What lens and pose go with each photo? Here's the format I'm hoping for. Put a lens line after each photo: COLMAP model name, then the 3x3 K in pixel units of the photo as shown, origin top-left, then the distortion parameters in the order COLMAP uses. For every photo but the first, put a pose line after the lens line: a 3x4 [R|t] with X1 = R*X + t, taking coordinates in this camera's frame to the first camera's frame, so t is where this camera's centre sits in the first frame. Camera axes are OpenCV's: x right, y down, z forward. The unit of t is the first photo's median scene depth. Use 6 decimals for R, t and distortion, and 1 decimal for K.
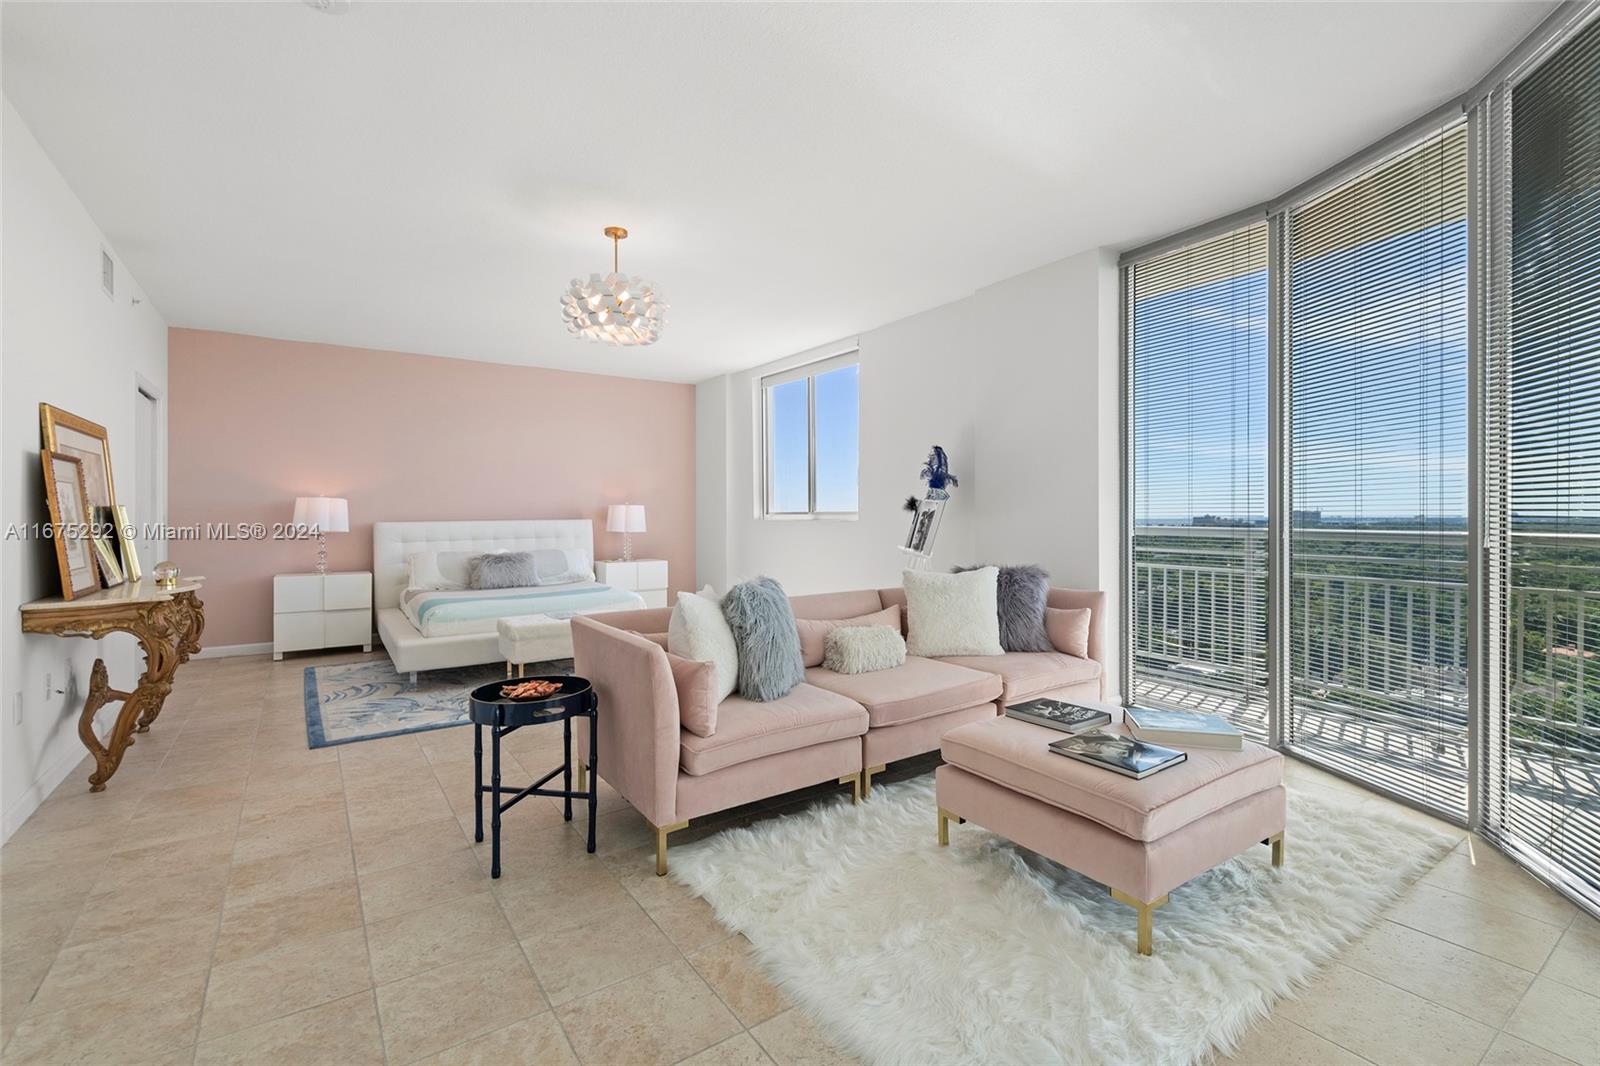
lens RADIAL K [[745.3, 0, 844.4], [0, 745.3, 503.7], [0, 0, 1]] dist [0.001638, 0.000070]
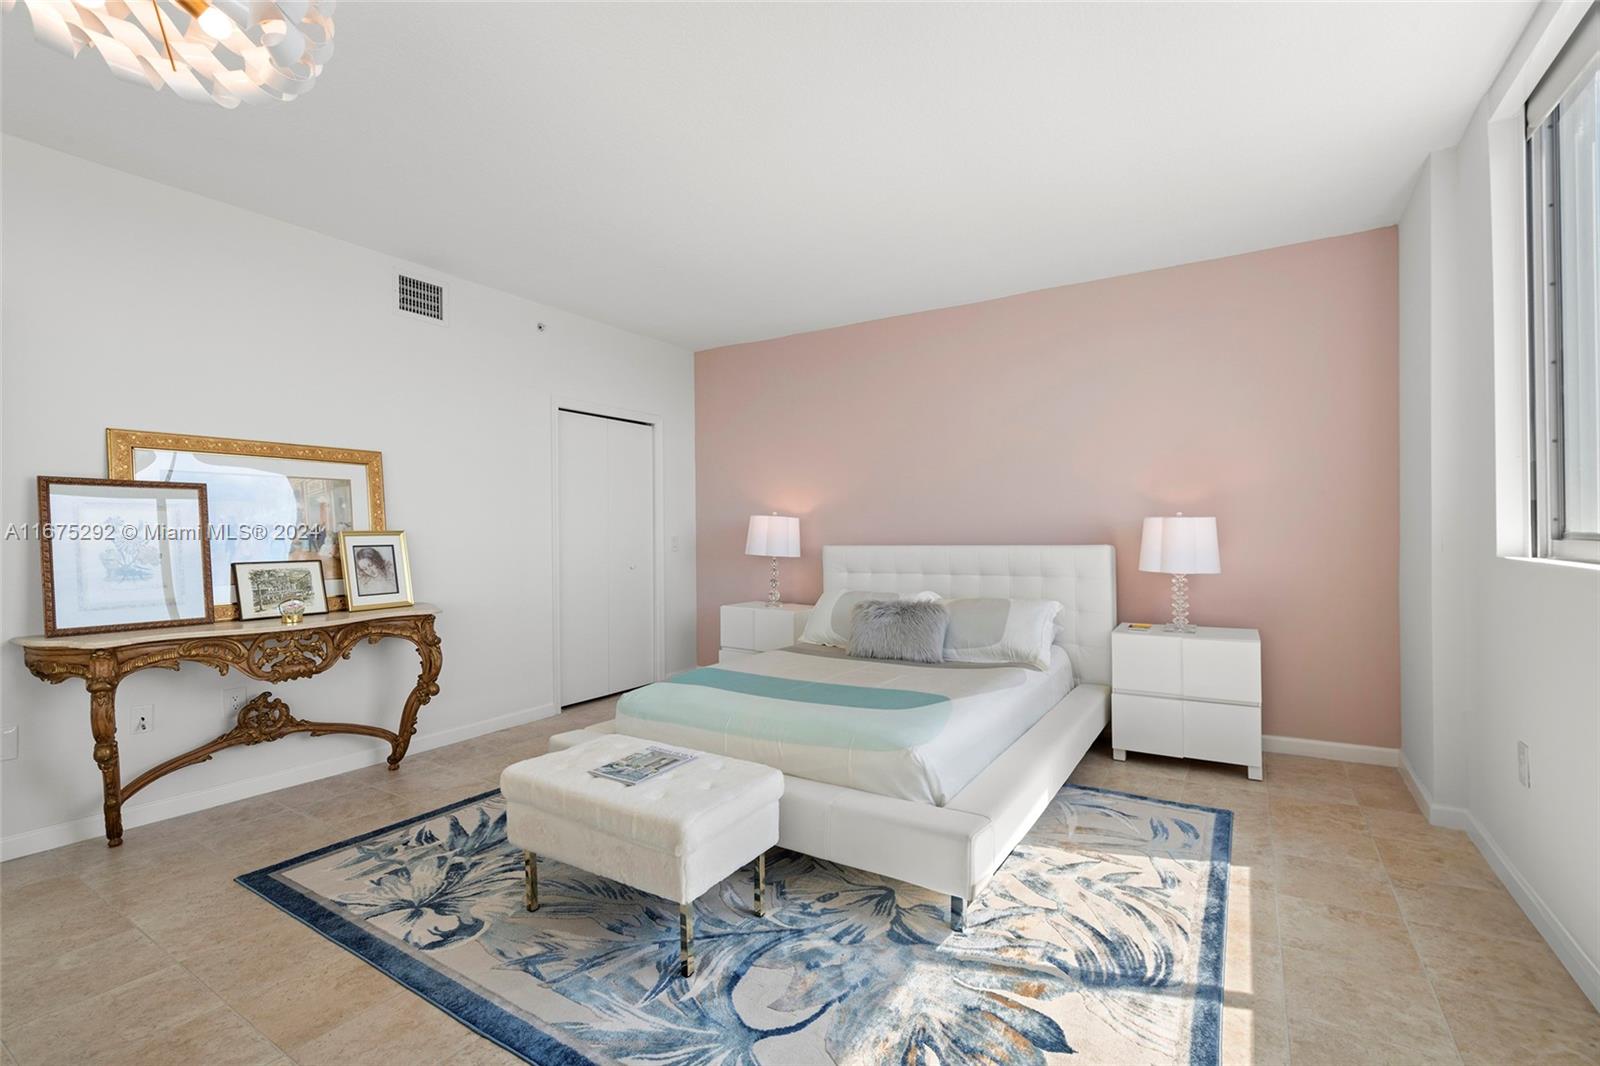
lens RADIAL K [[695.1, 0, 831.1], [0, 695.1, 535.2], [0, 0, 1]] dist [-0.021774, 0.000112]
pose [[0.392074, 0.007479, -0.919903, 0.049447], [0.016803, 0.999742, 0.015290, 0.002825], [0.919780, -0.021452, 0.391847, 0.741981]]
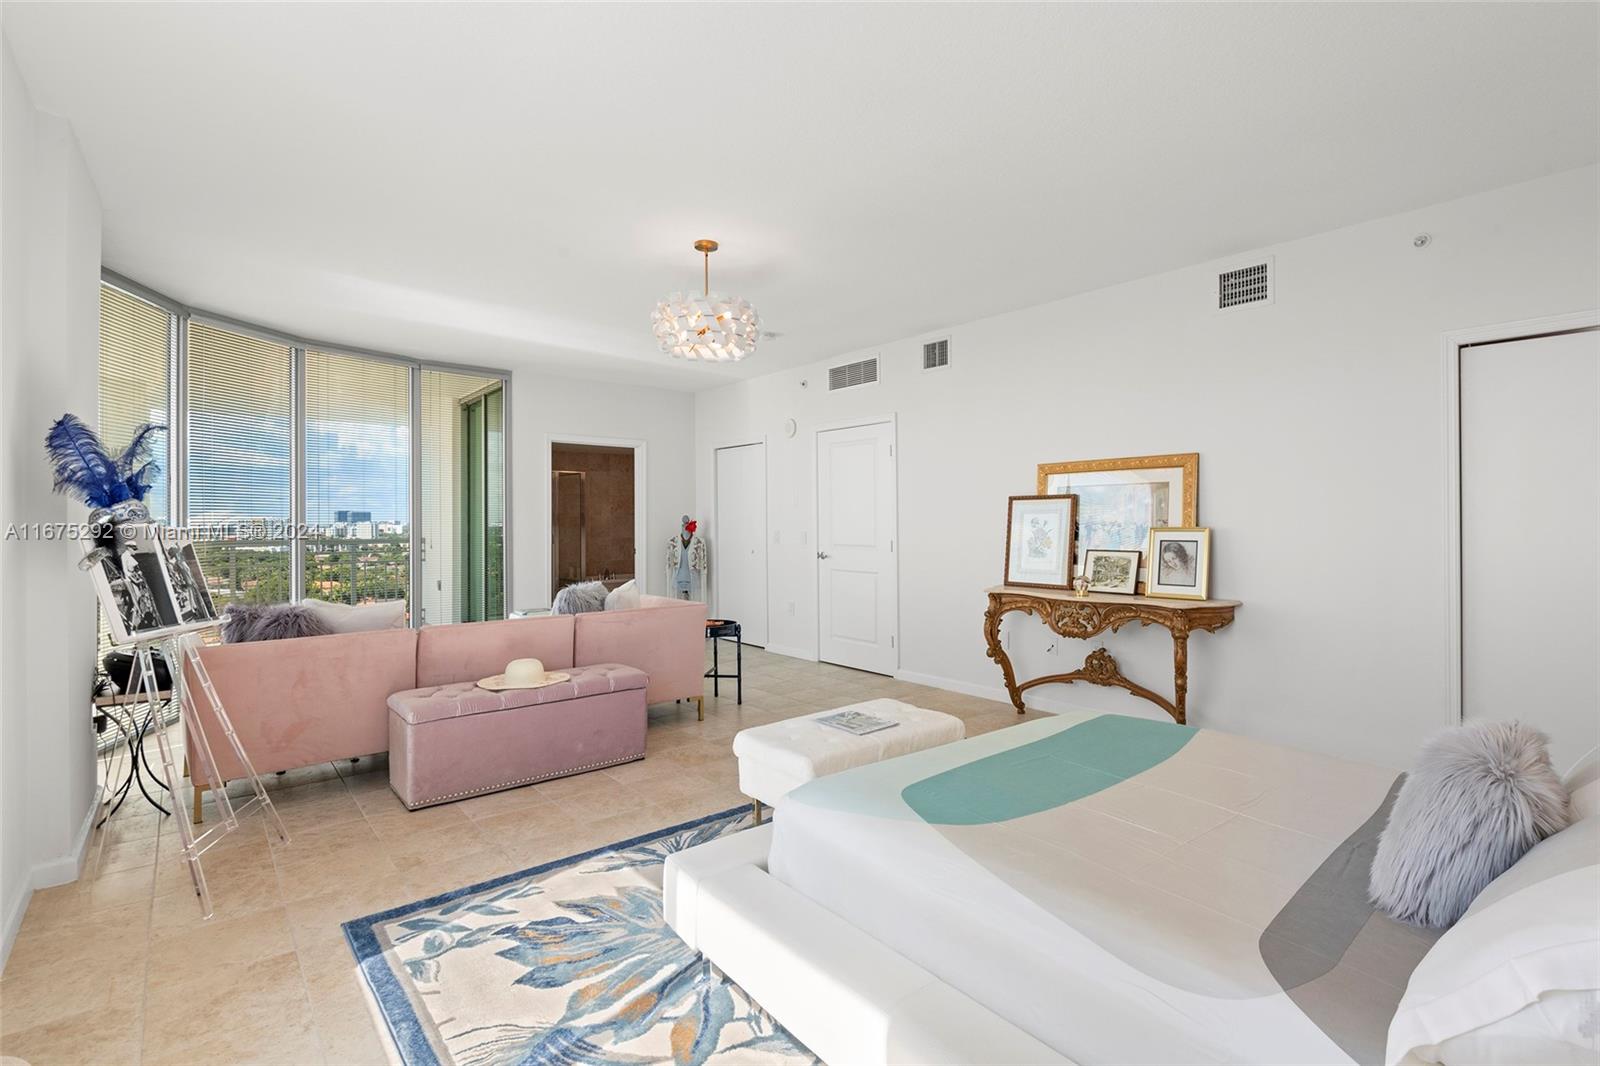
lens RADIAL K [[739.0, 0, 838.5], [0, 739.0, 519.2], [0, 0, 1]] dist [-0.024705, -0.000132]
pose [[-0.995600, 0.006352, -0.093488, -0.247804], [0.007813, 0.999853, -0.015266, 0.002138], [0.093377, -0.015929, -0.995503, 1.237638]]
